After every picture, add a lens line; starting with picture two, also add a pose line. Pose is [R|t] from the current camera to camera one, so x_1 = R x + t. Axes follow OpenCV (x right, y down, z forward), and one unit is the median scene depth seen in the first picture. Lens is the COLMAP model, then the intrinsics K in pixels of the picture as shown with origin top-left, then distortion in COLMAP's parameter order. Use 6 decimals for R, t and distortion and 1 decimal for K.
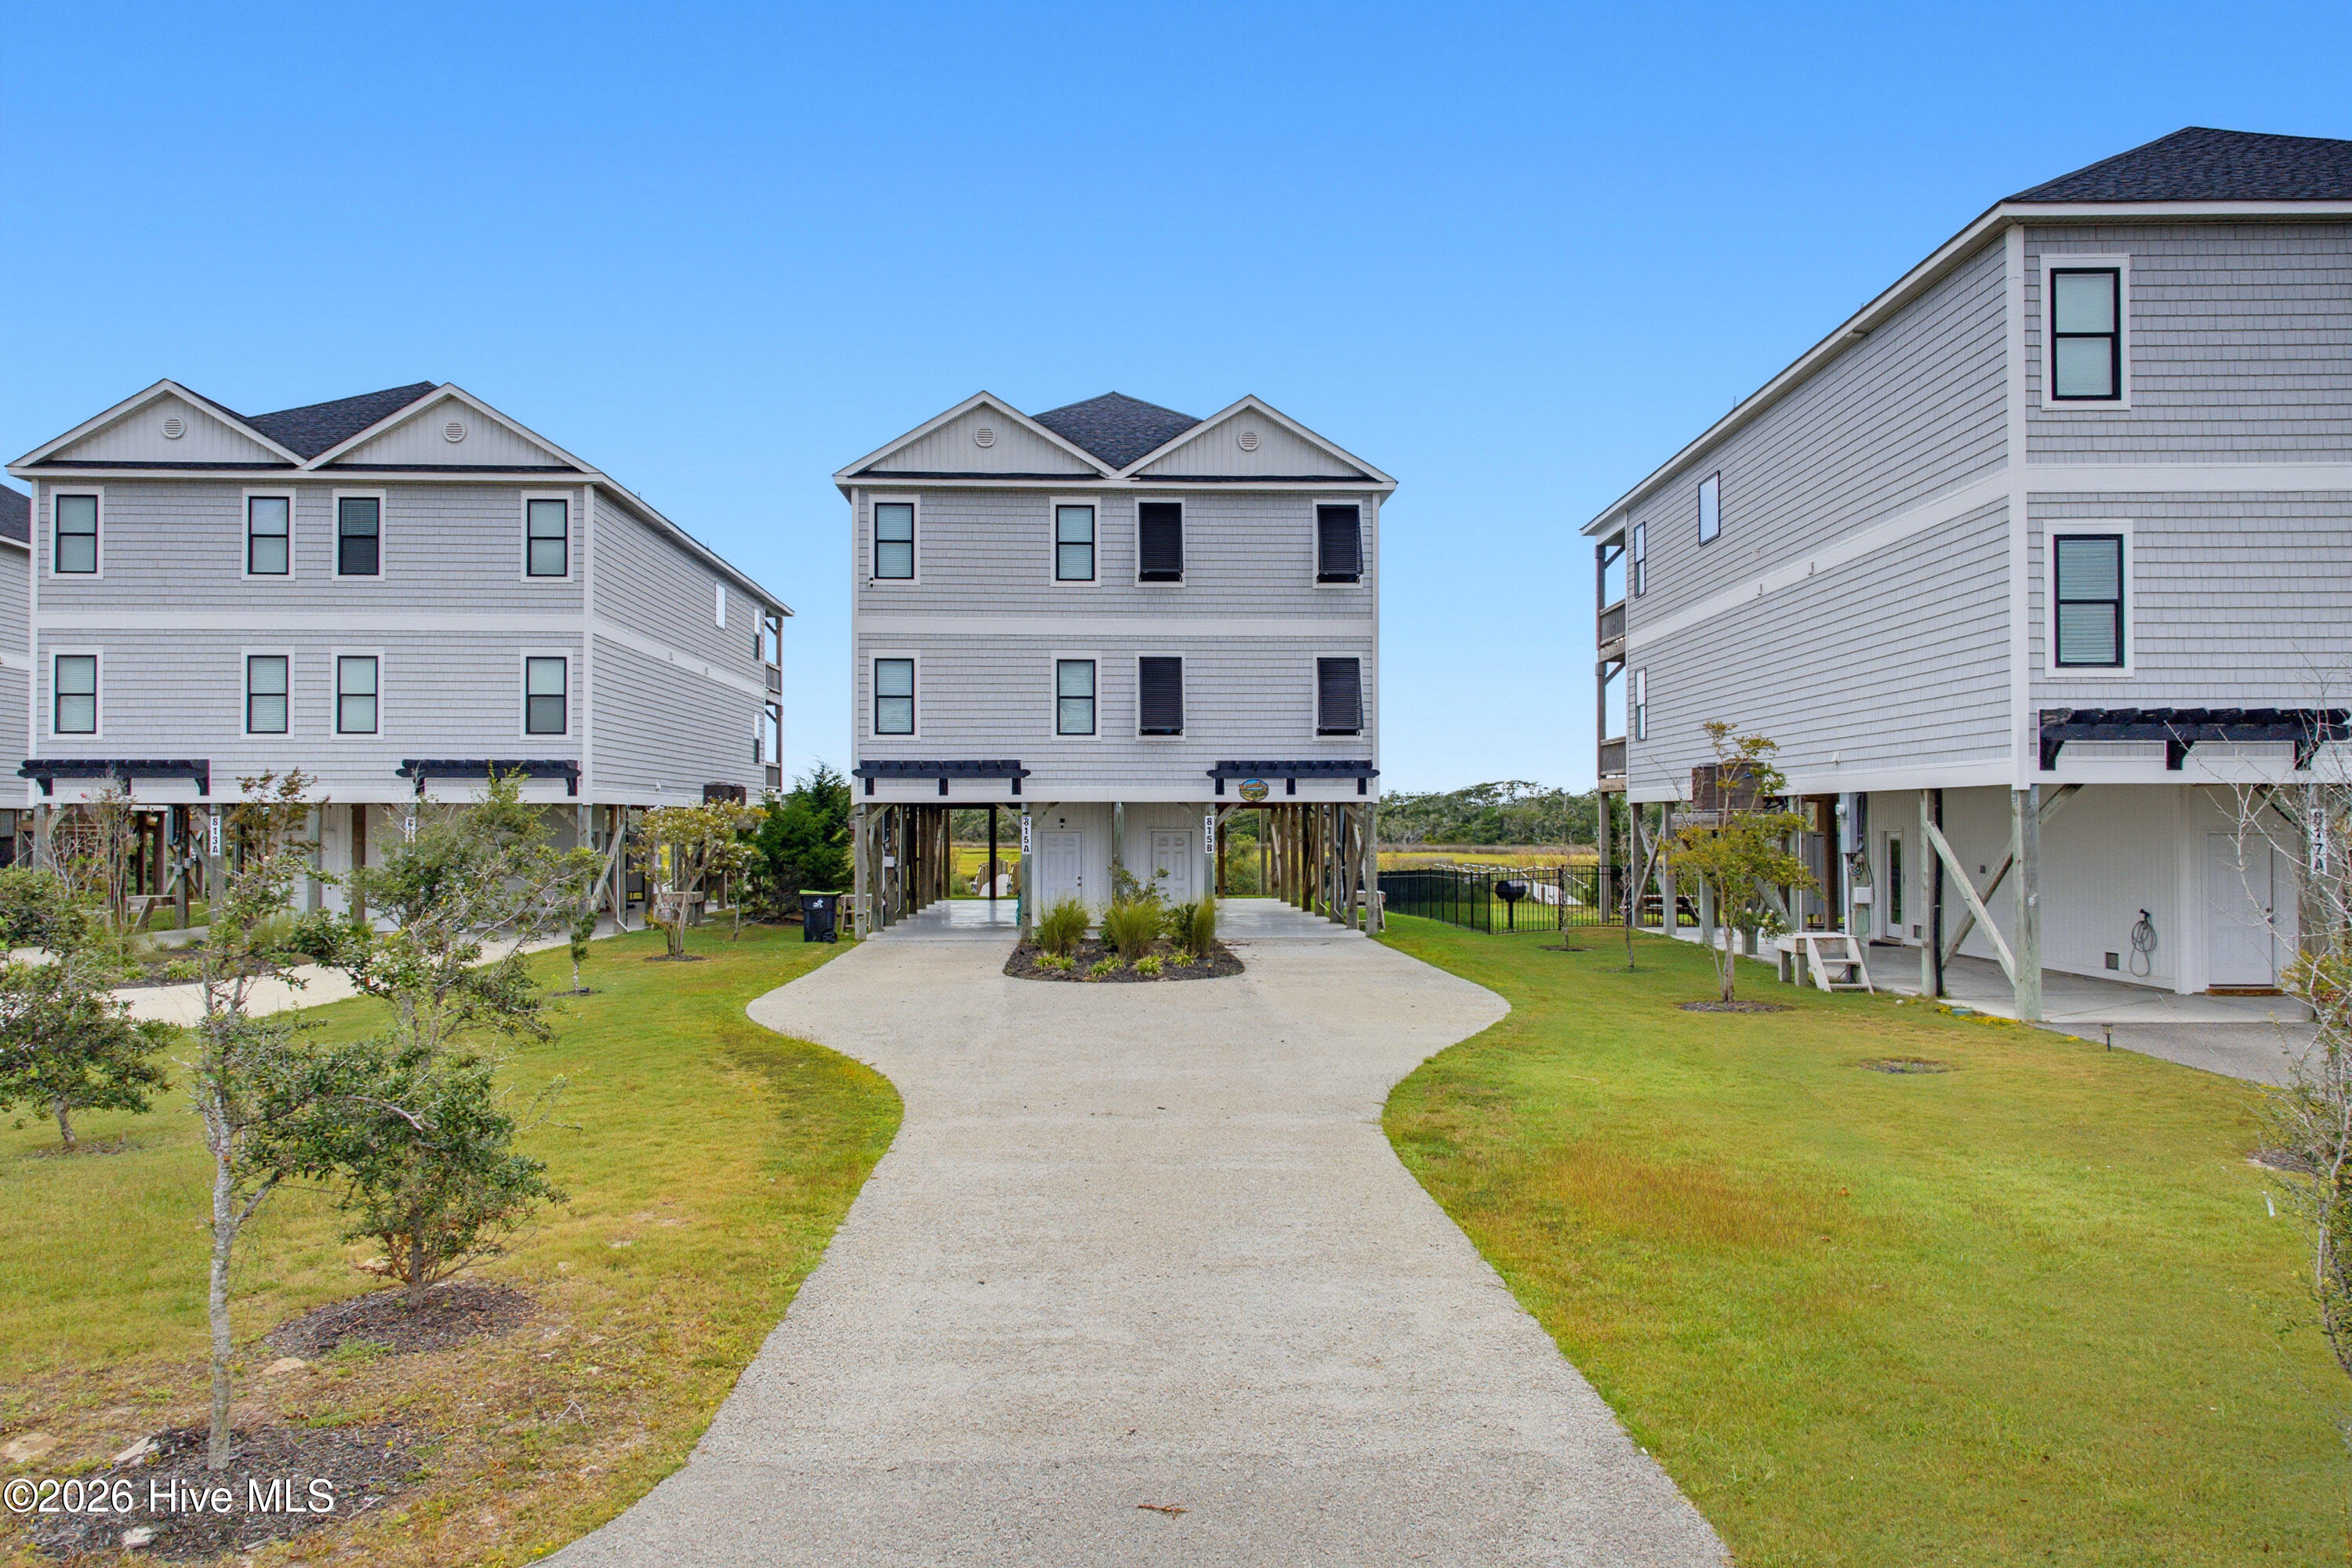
lens RADIAL K [[1614.3, 0, 1171.0], [0, 1614.3, 801.7], [0, 0, 1]] dist [0.017534, -0.032058]
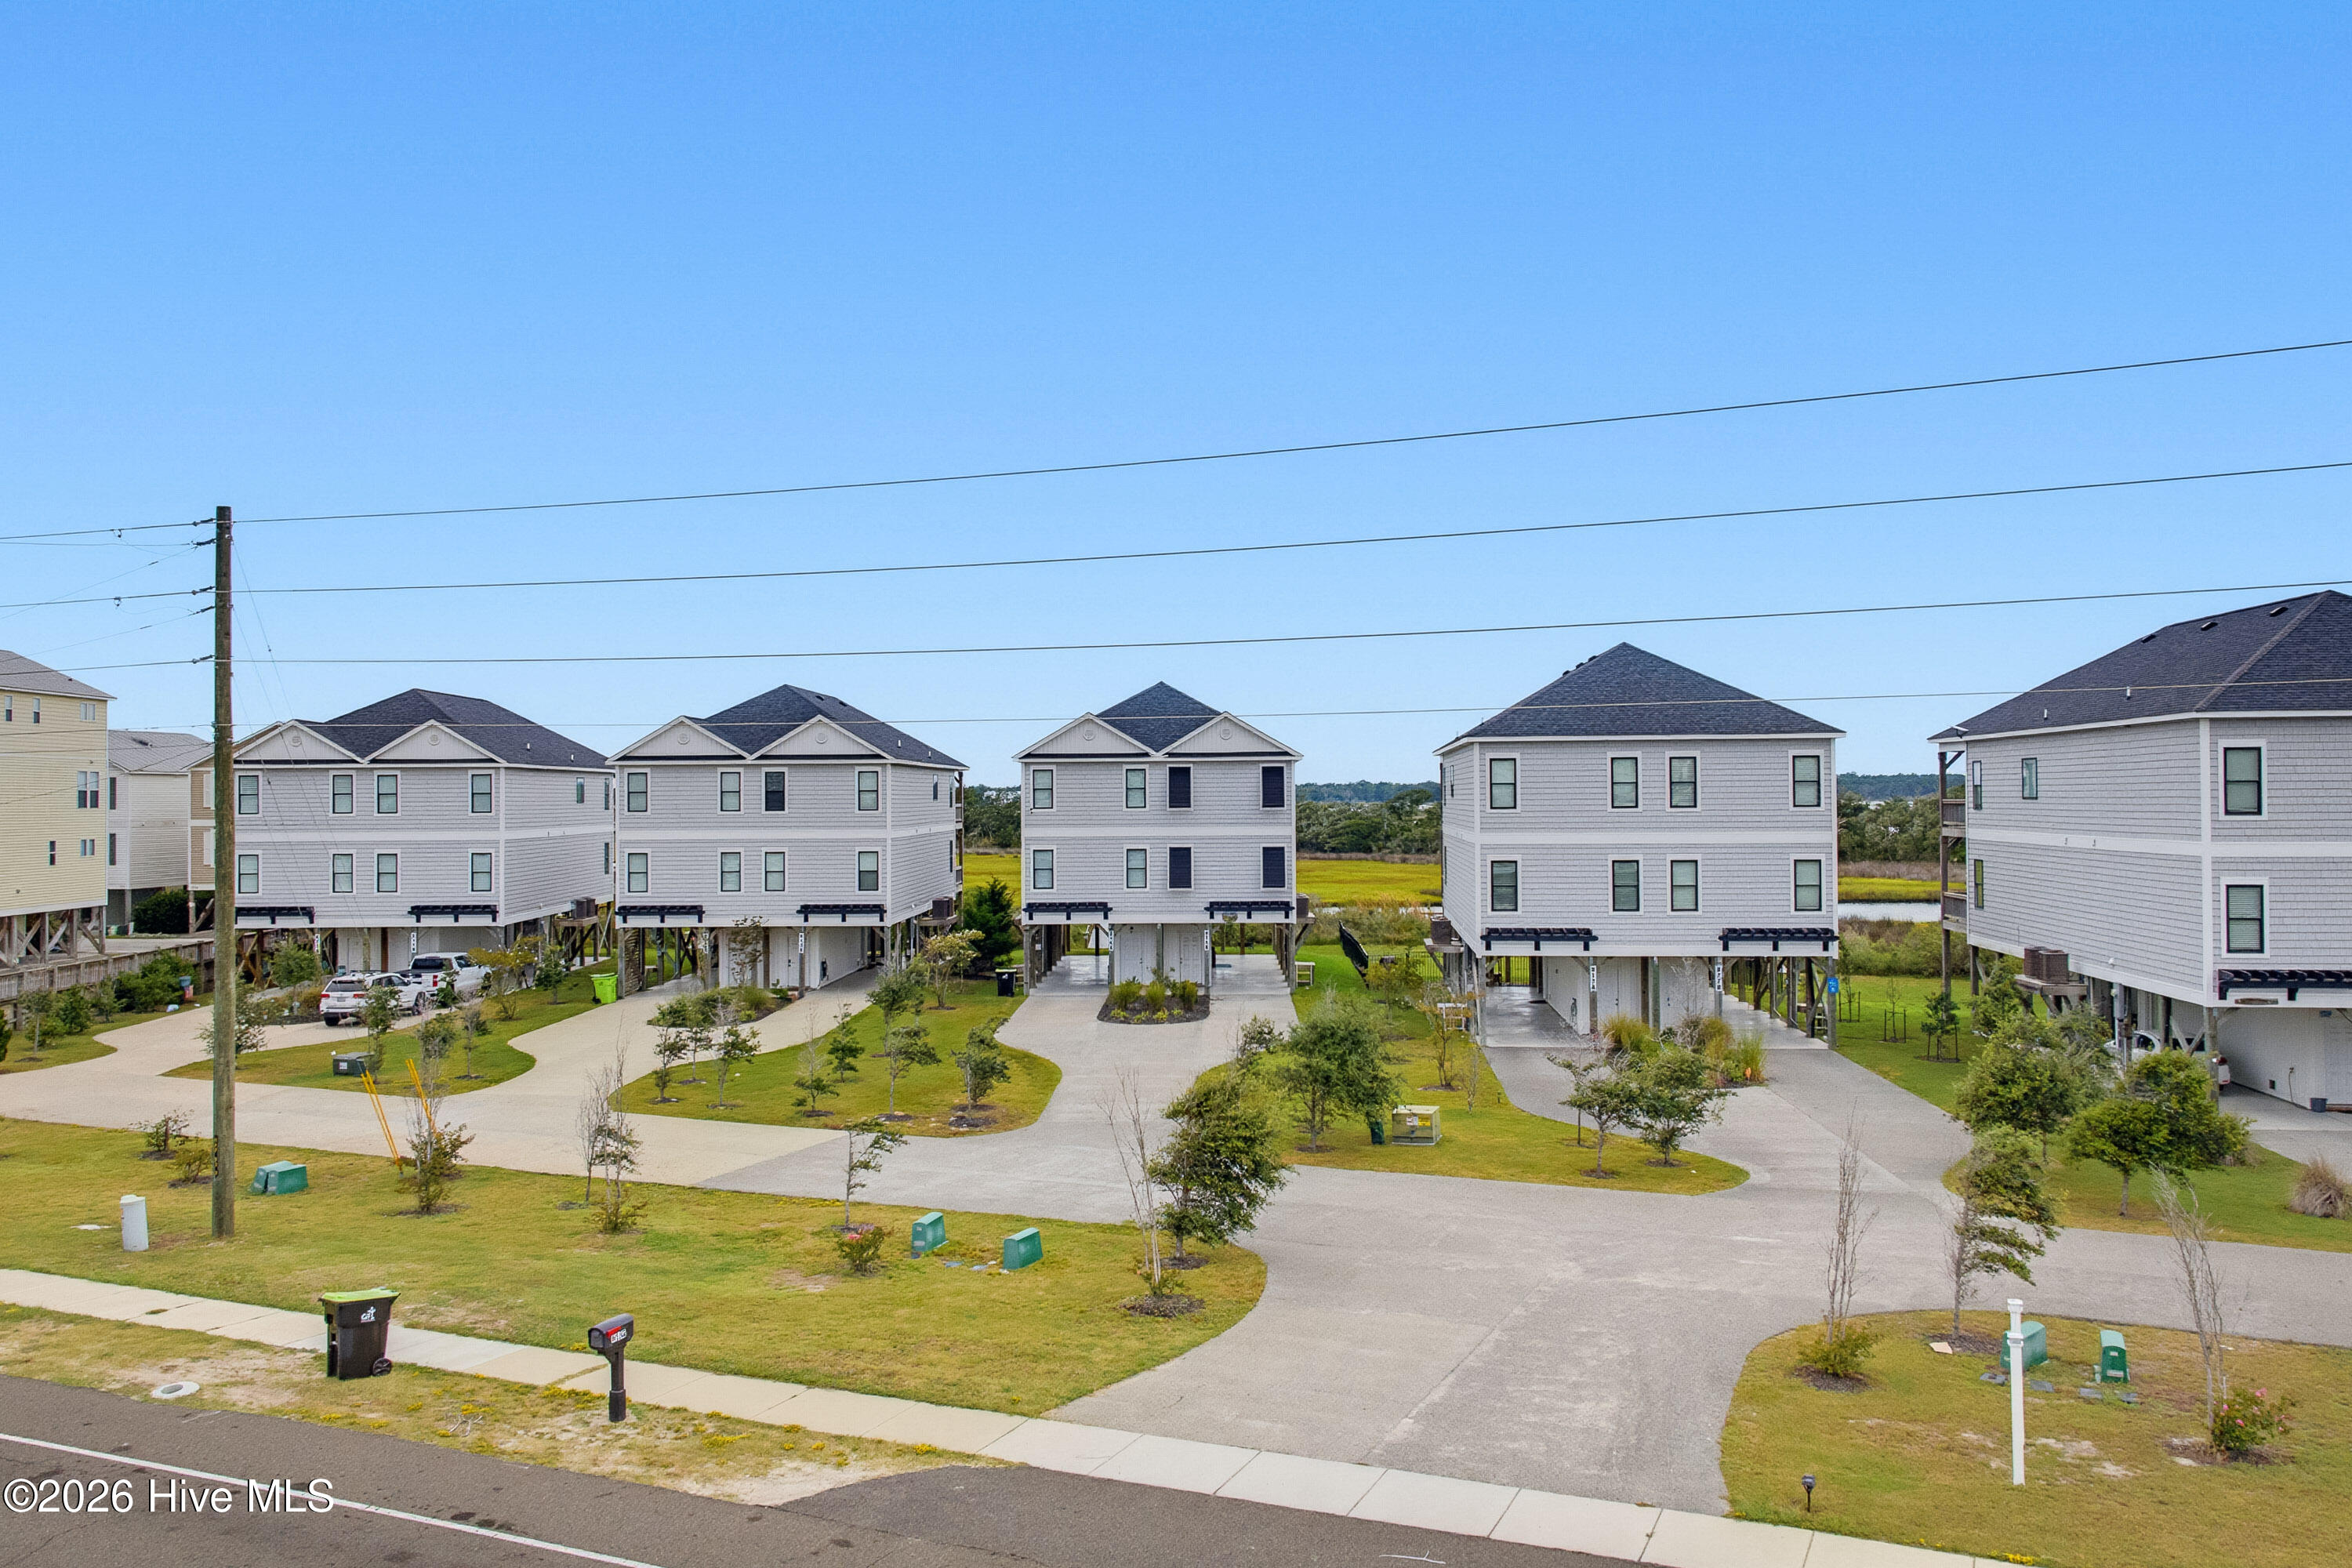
lens RADIAL K [[1774.2, 0, 1169.0], [0, 1774.2, 766.1], [0, 0, 1]] dist [0.019225, -0.034027]
pose [[0.996996, -0.007467, -0.077098, 0.144253], [0.007200, 0.999967, -0.003738, -0.179860], [0.077124, 0.003172, 0.997016, -1.108949]]
